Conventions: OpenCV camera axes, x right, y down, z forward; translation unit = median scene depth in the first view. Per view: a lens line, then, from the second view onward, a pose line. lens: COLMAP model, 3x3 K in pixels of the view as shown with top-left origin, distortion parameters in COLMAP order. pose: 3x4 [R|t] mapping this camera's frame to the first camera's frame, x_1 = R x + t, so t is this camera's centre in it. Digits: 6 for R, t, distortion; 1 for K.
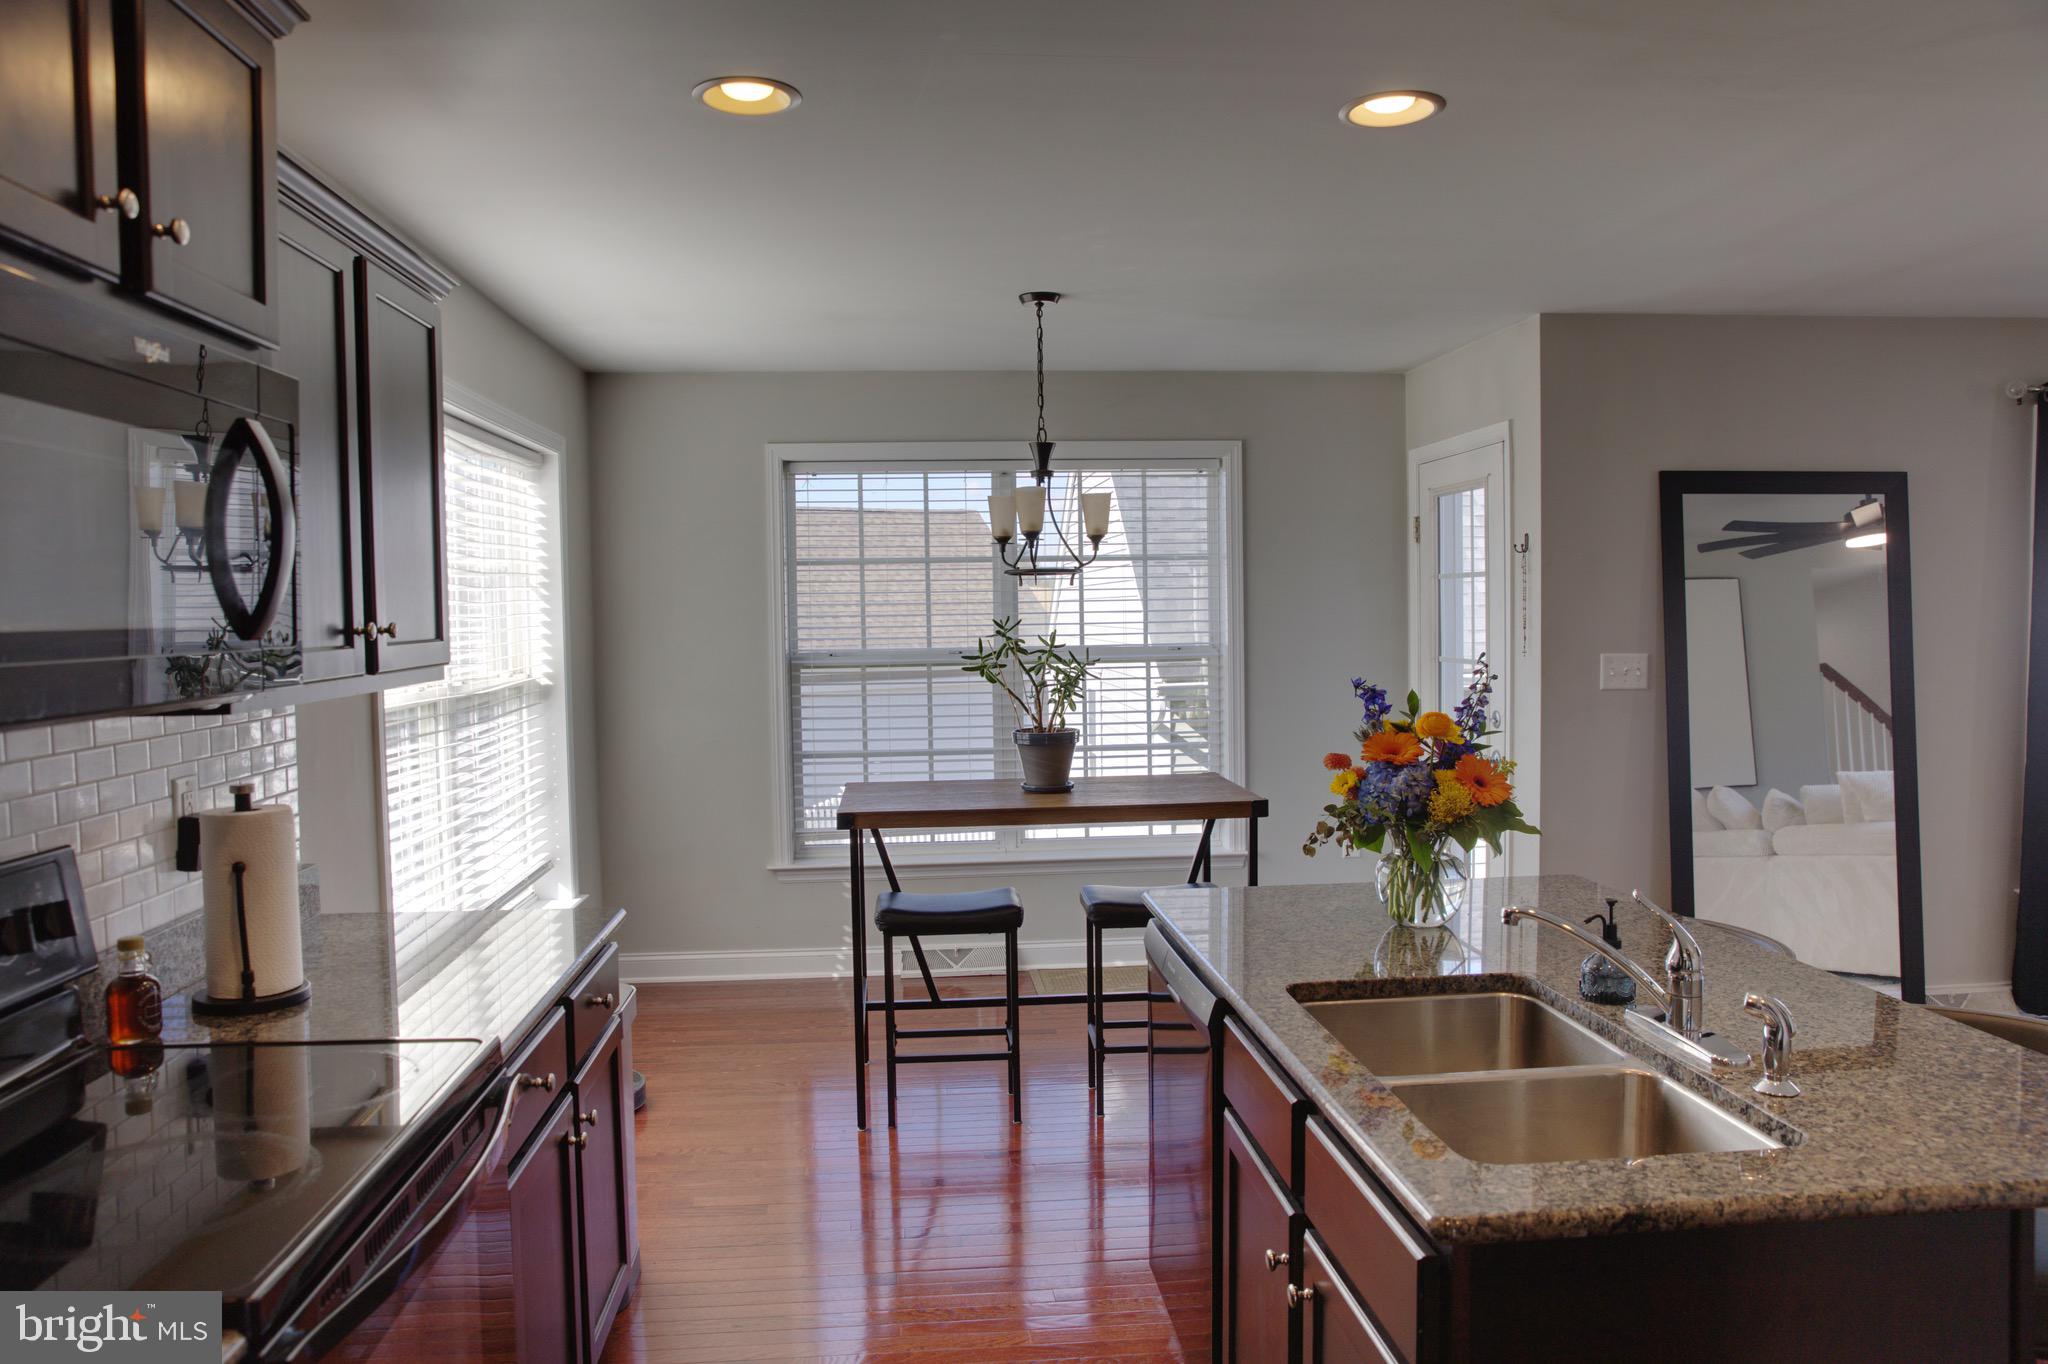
lens RADIAL K [[1403.5, 0, 1011.9], [0, 1403.5, 686.6], [0, 0, 1]] dist [-0.104185, 0.081079]
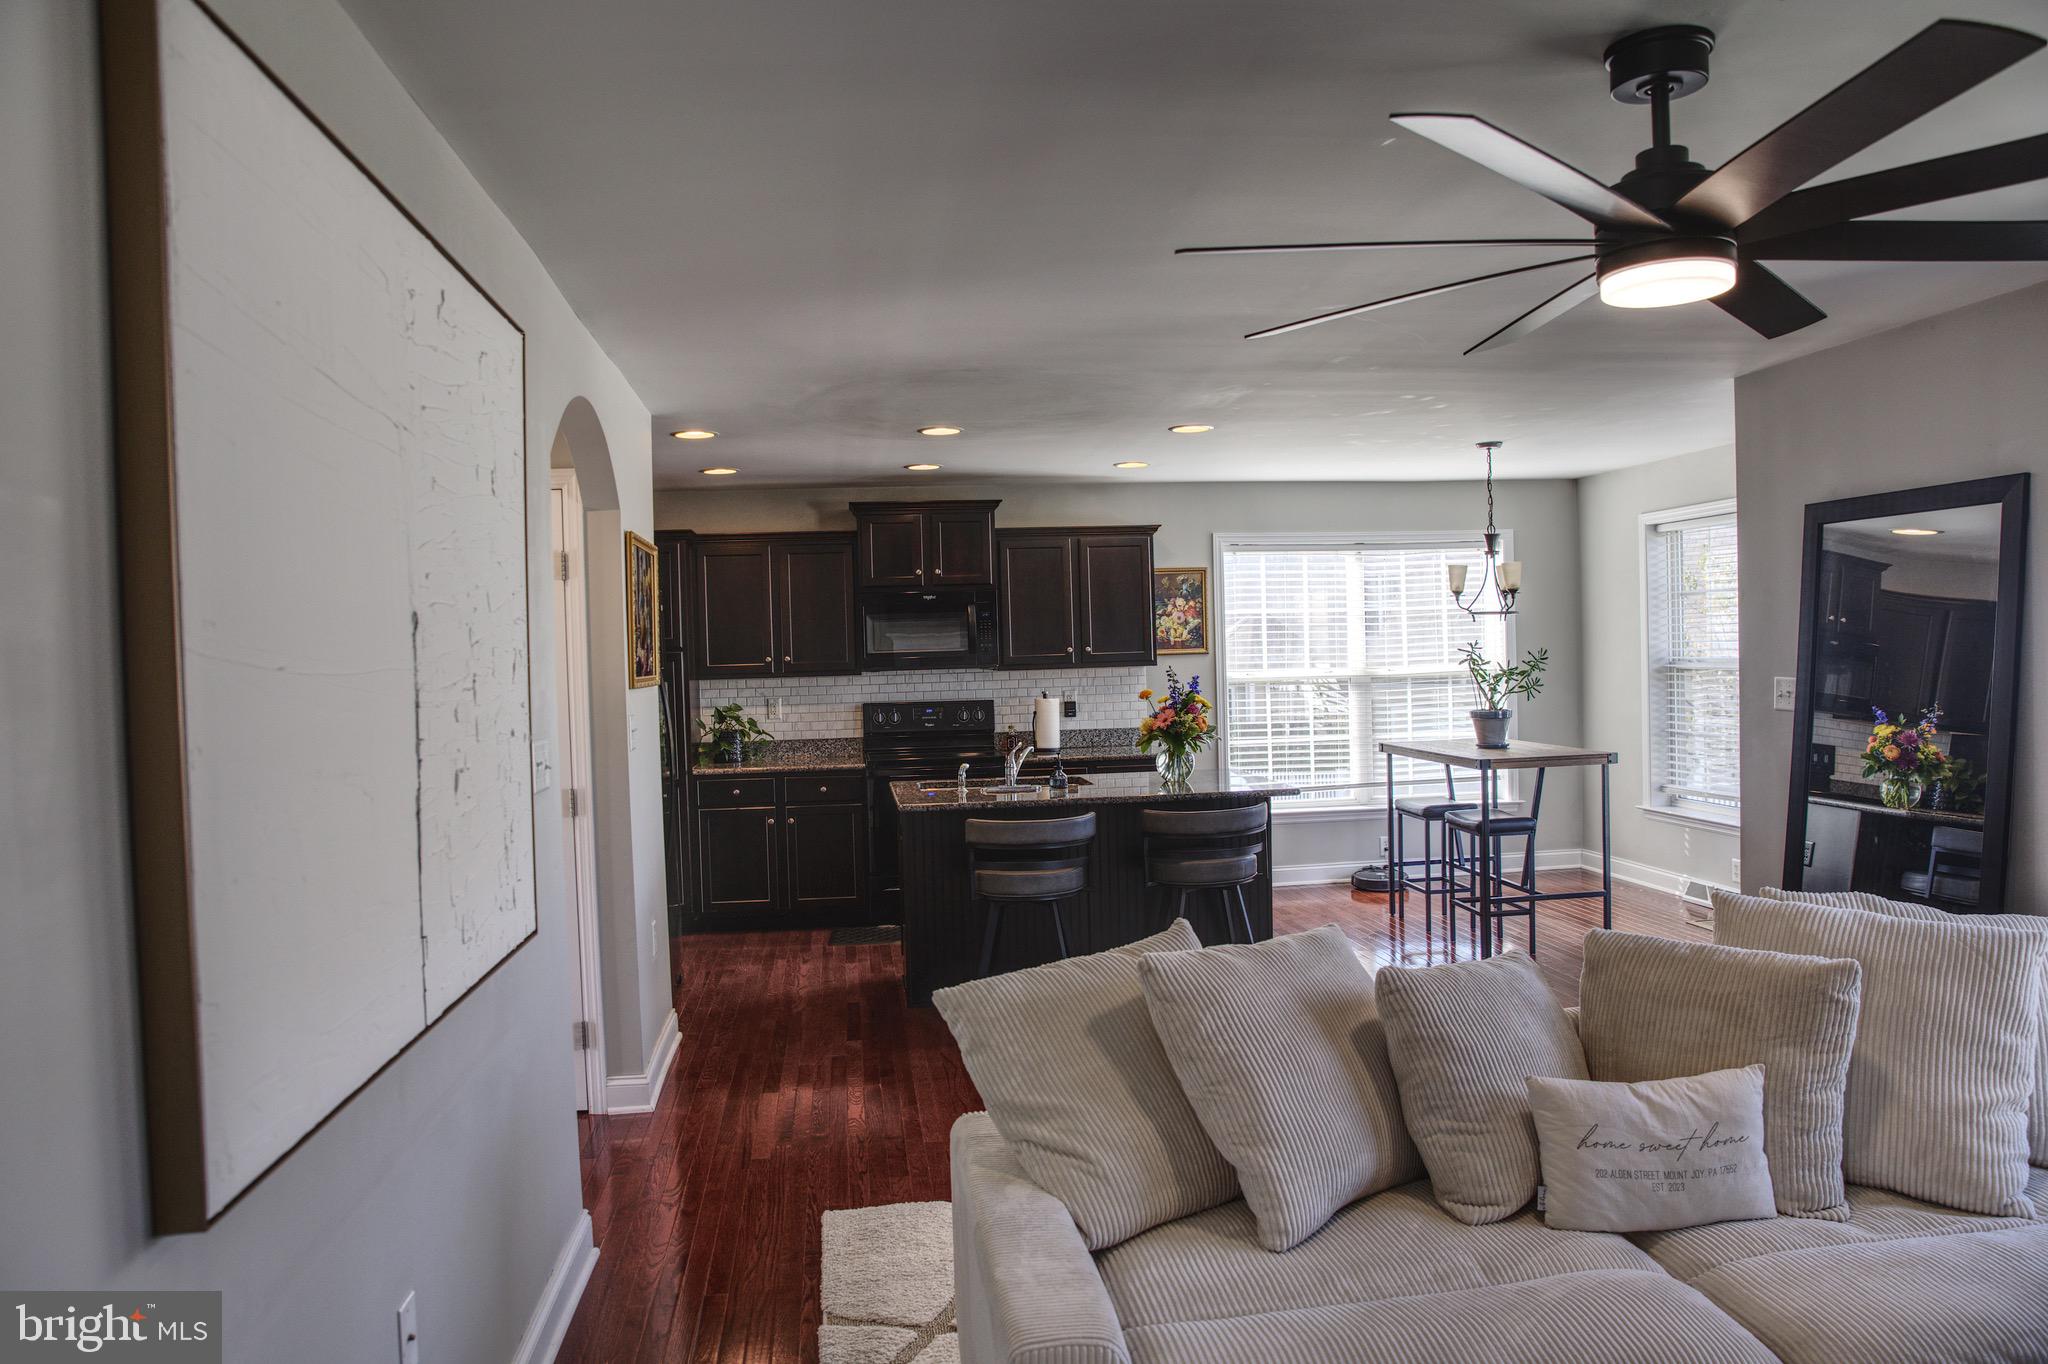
lens RADIAL K [[1403.5, 0, 1011.9], [0, 1403.5, 686.6], [0, 0, 1]] dist [-0.104185, 0.081079]
pose [[0.046410, 0.048873, -0.997726, 1.606856], [-0.030859, 0.998396, 0.047471, -0.053450], [0.998446, 0.028586, 0.047843, 0.378842]]
